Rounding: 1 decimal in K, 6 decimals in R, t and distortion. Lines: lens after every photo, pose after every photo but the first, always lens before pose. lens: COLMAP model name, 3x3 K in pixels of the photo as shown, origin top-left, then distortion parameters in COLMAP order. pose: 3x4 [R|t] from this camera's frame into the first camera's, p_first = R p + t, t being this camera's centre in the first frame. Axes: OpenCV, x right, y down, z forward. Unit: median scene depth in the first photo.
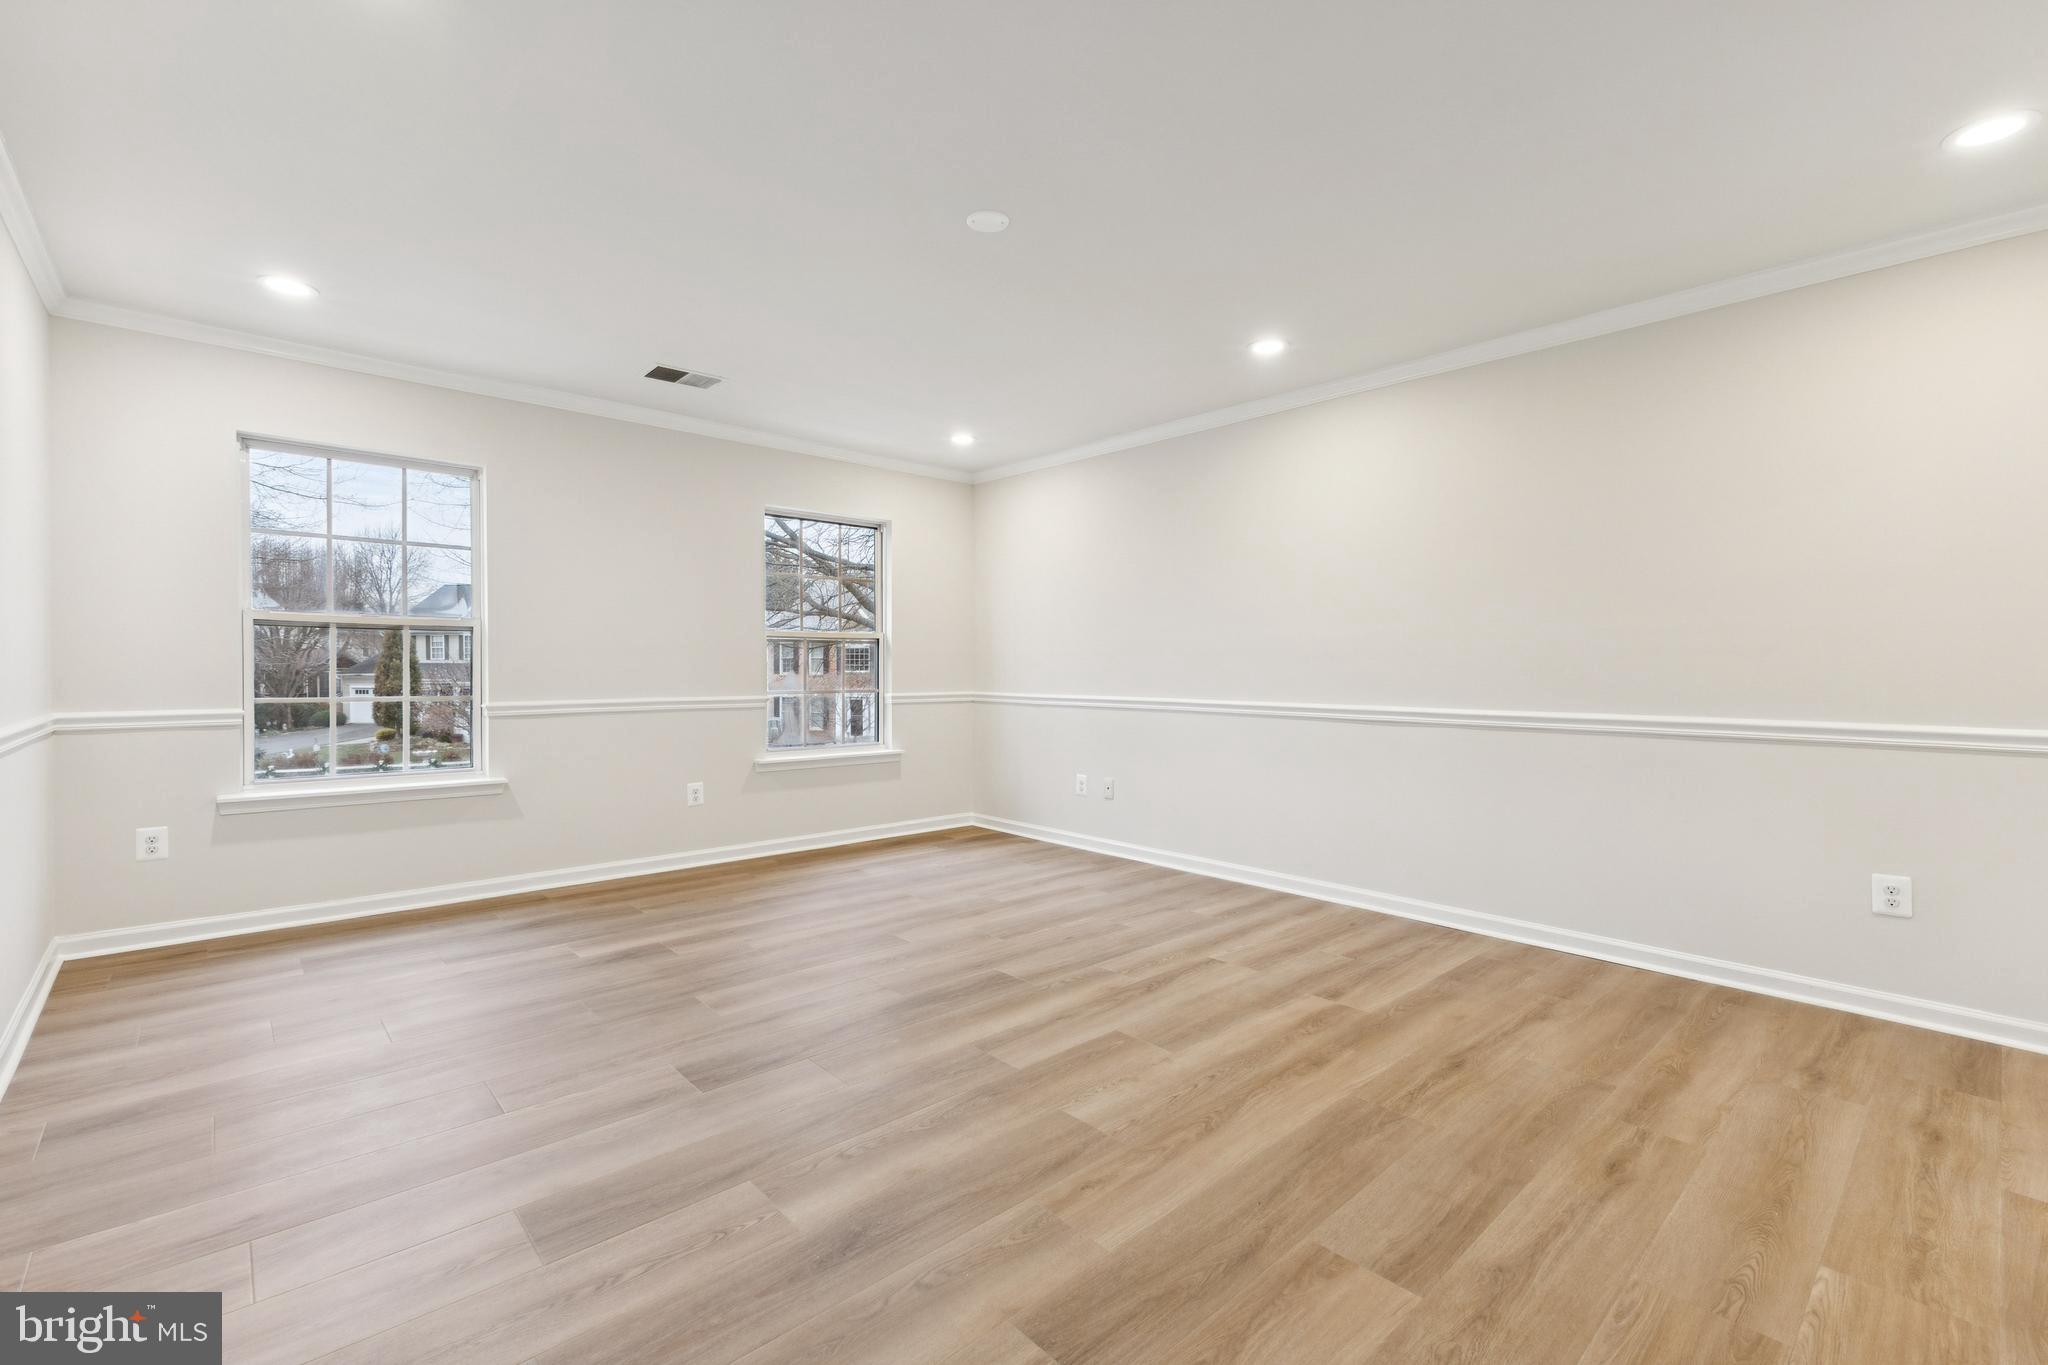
lens RADIAL K [[892.3, 0, 1026.1], [0, 892.3, 678.2], [0, 0, 1]] dist [0.013555, 0.000128]
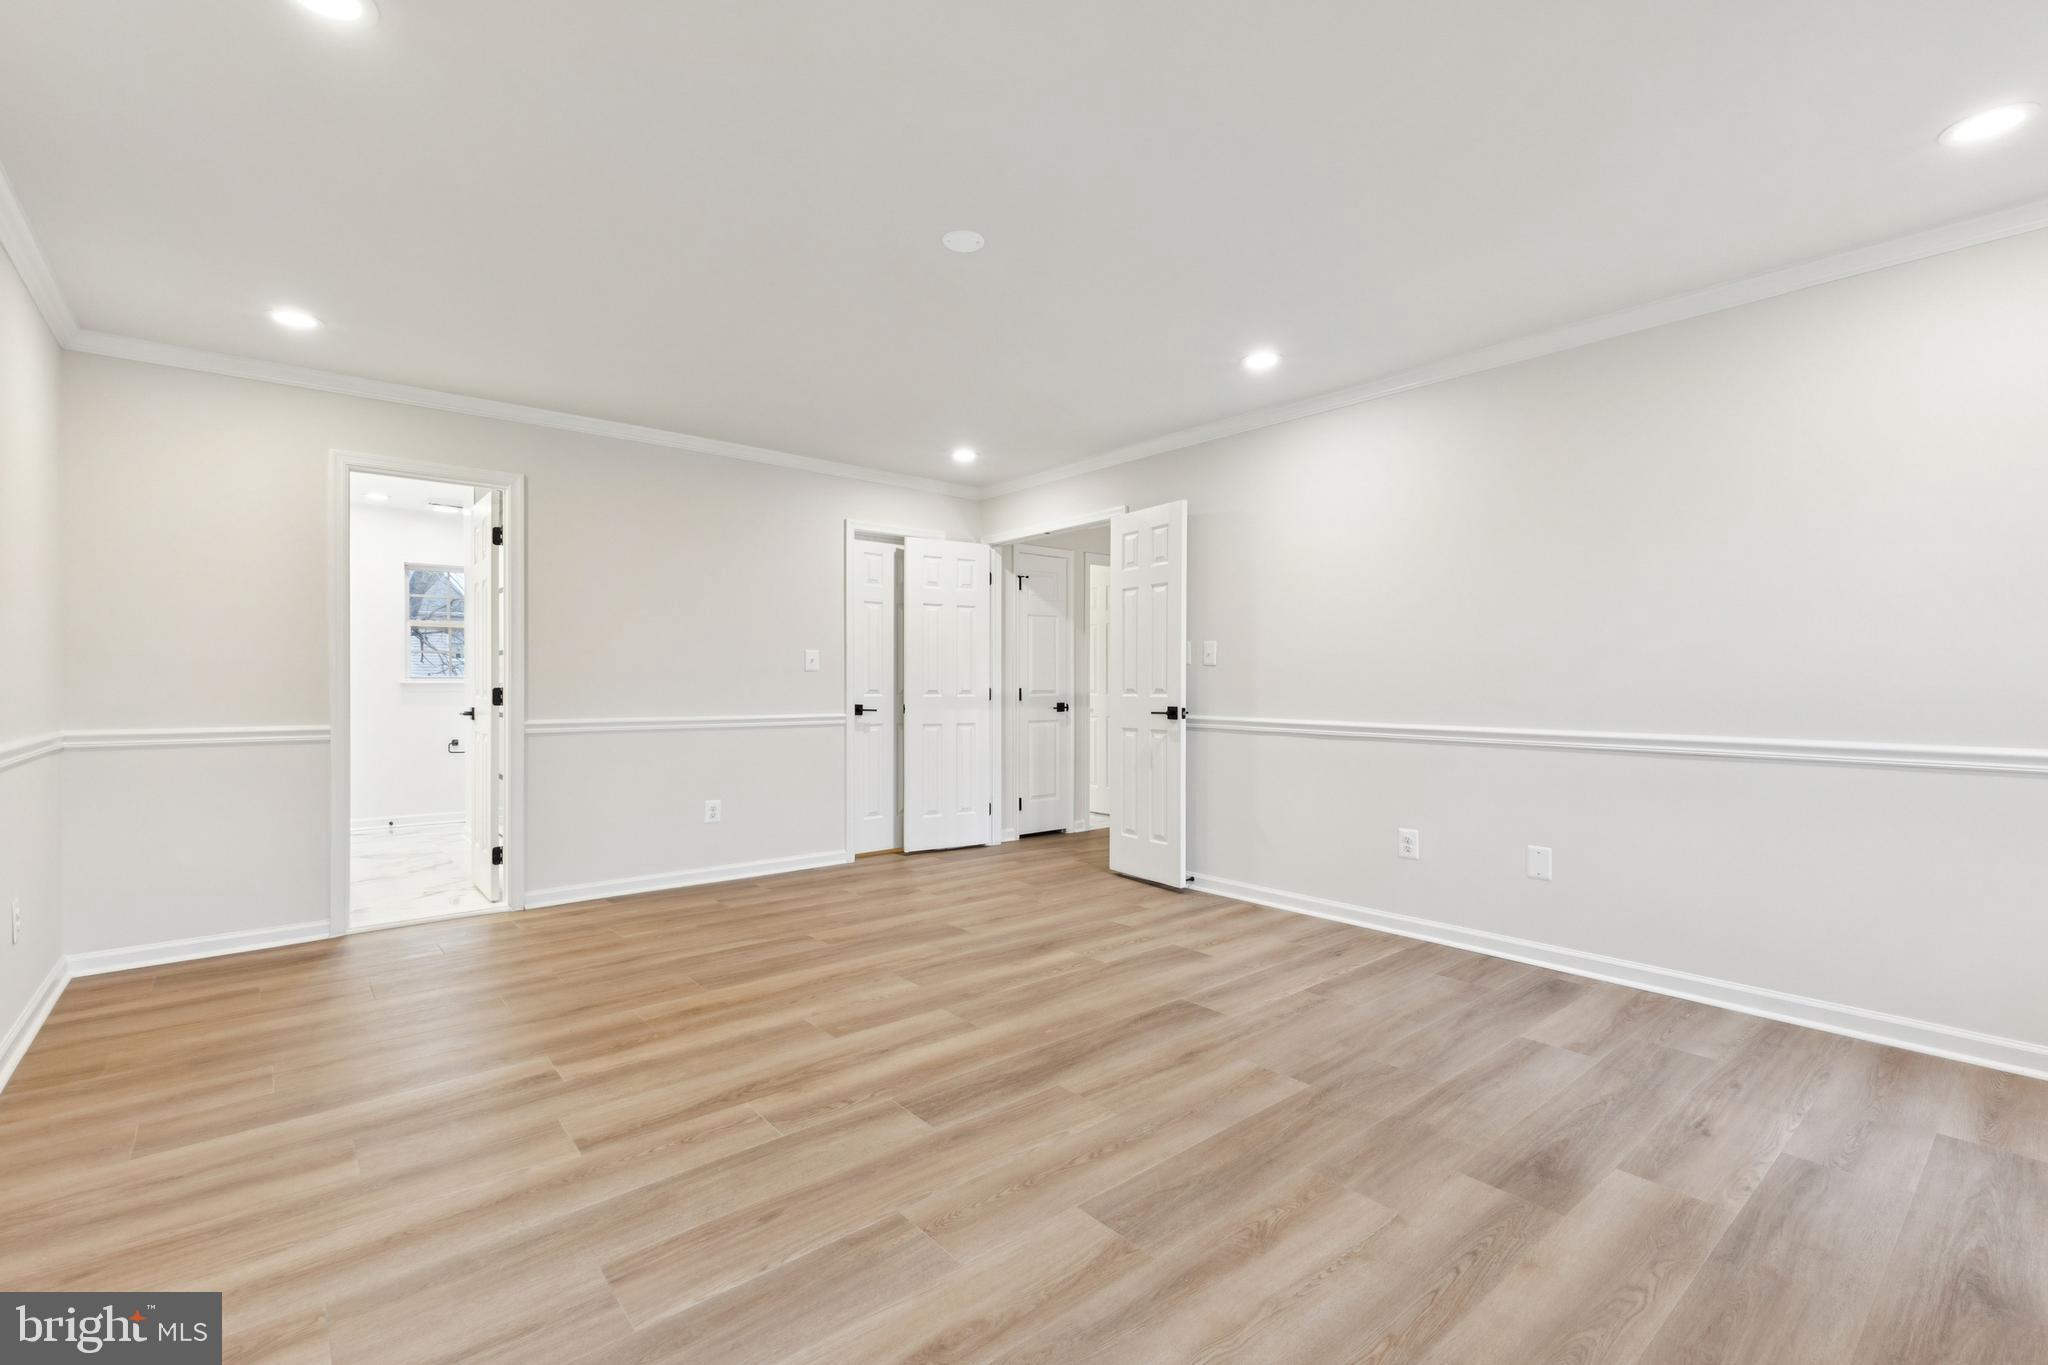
lens RADIAL K [[892.3, 0, 1026.1], [0, 892.3, 678.2], [0, 0, 1]] dist [0.013555, 0.000128]
pose [[-0.999093, -0.000827, 0.042574, -0.154571], [-0.000316, 0.999928, 0.012019, -0.028378], [-0.042581, 0.011995, -0.999021, 1.948865]]
